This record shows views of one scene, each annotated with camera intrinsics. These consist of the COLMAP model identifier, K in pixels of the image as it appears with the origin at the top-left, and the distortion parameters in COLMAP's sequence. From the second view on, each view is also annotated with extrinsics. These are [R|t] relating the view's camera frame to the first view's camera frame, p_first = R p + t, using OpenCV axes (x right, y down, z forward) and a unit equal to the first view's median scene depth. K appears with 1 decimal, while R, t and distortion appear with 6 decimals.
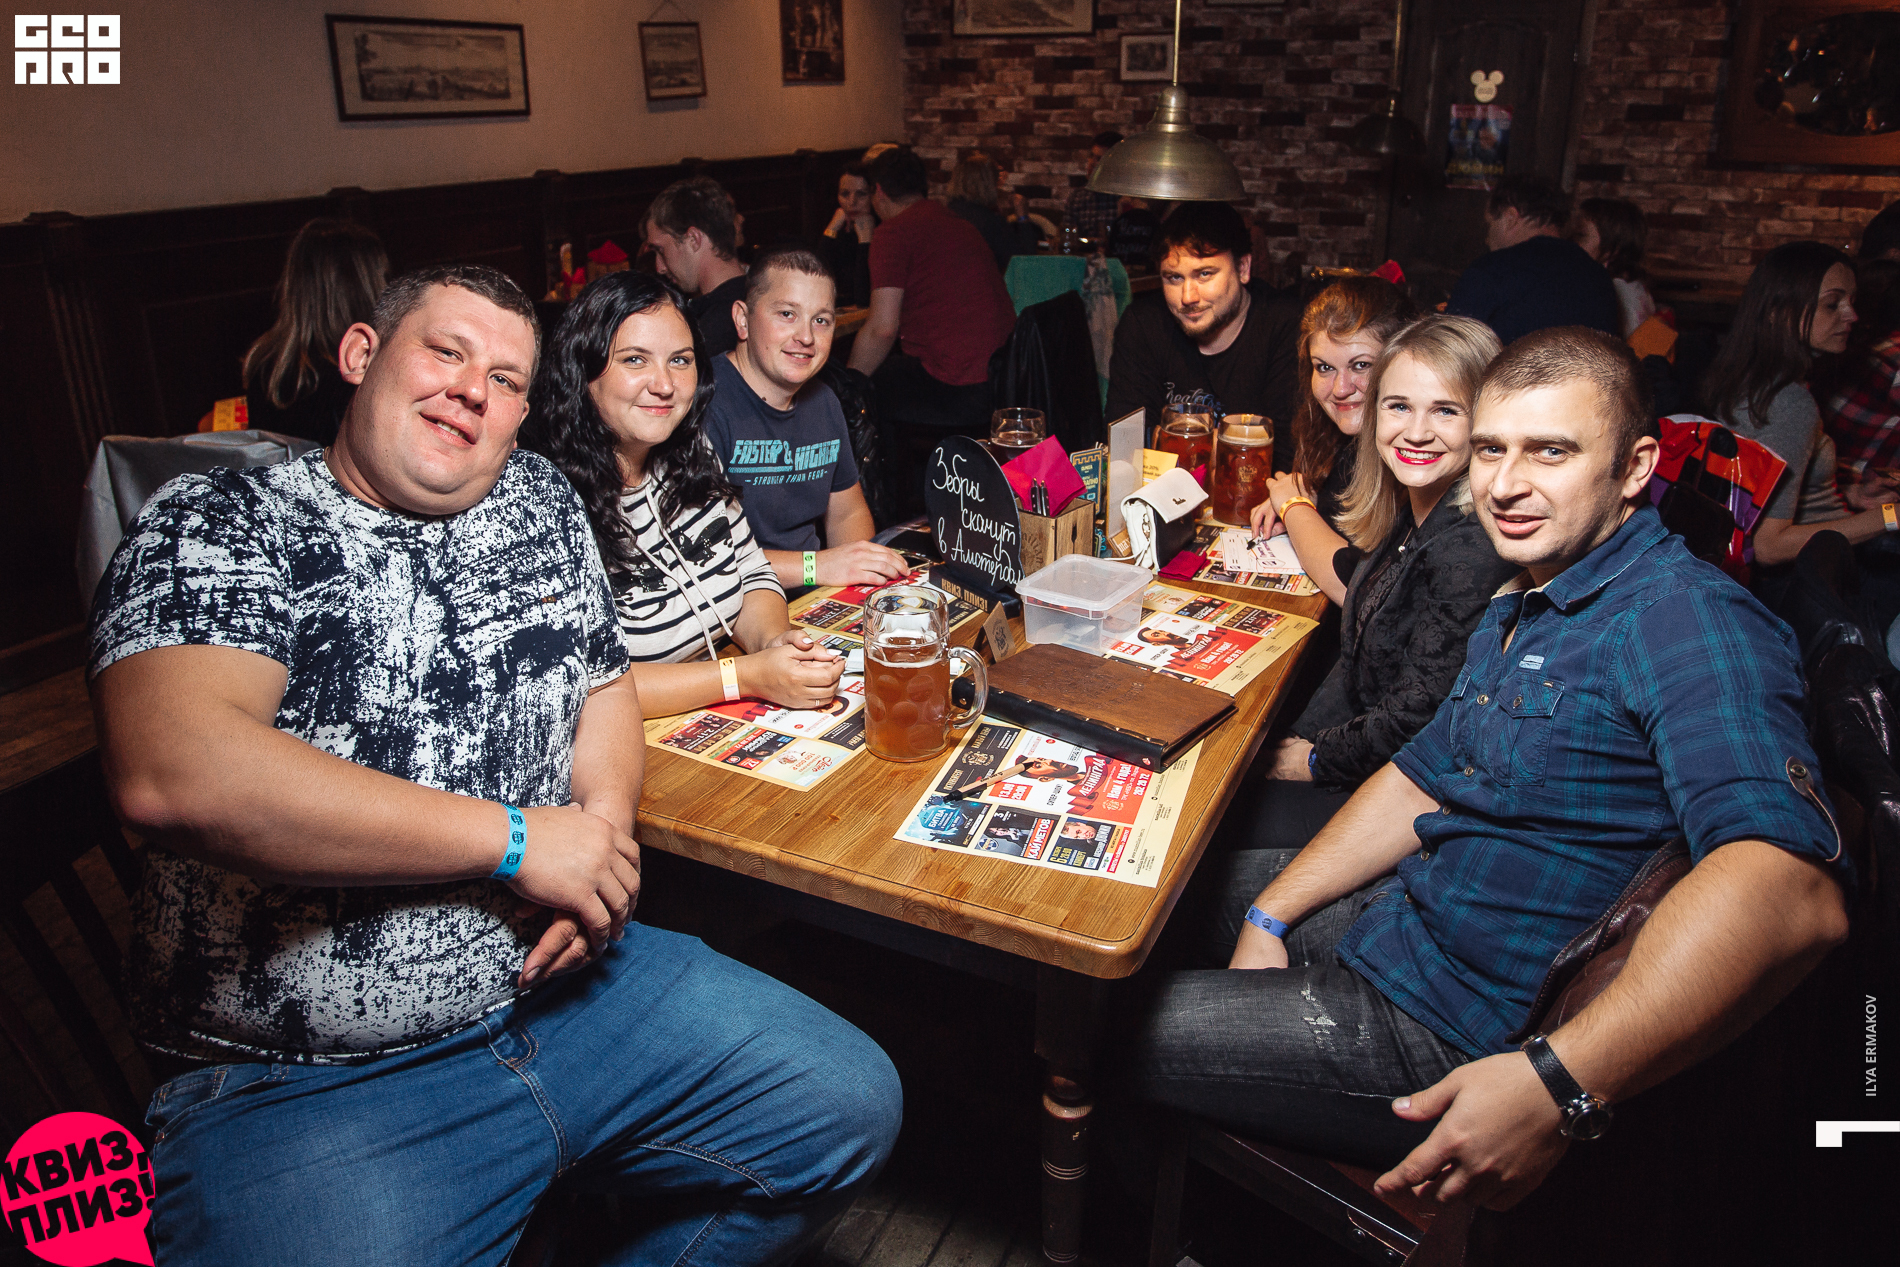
lens RADIAL K [[1414.2, 0, 949.9], [0, 1414.2, 635.5], [0, 0, 1]] dist [0.003637, 0.007046]
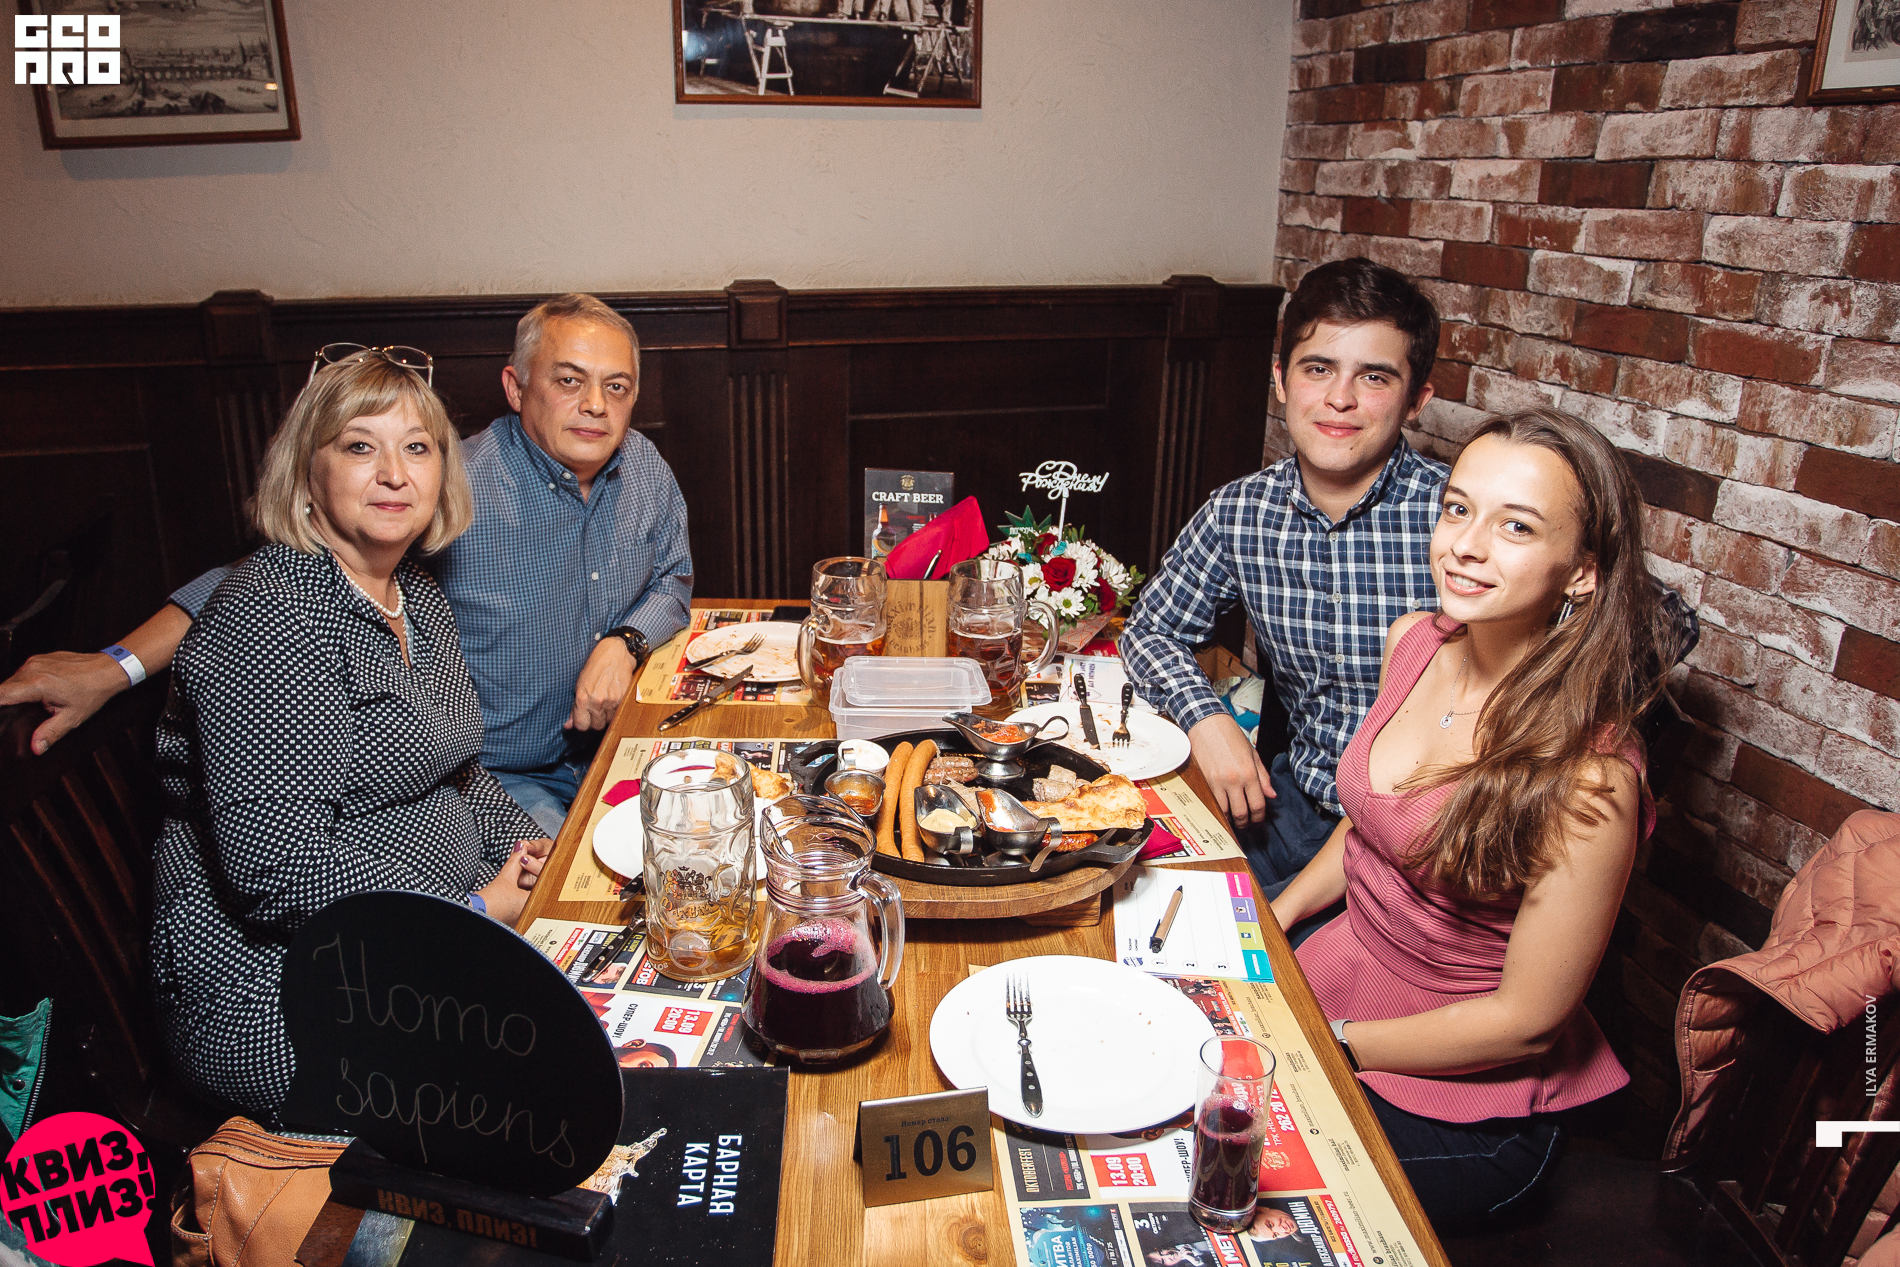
lens RADIAL K [[1414.2, 0, 949.5], [0, 1414.2, 634.0], [0, 0, 1]] dist [0.003637, 0.007046]
pose [[0.620713, 0.259107, -0.739986, 0.220969], [-0.294230, 0.951815, 0.086473, -0.278971], [0.726735, 0.164051, 0.667041, 0.737100]]
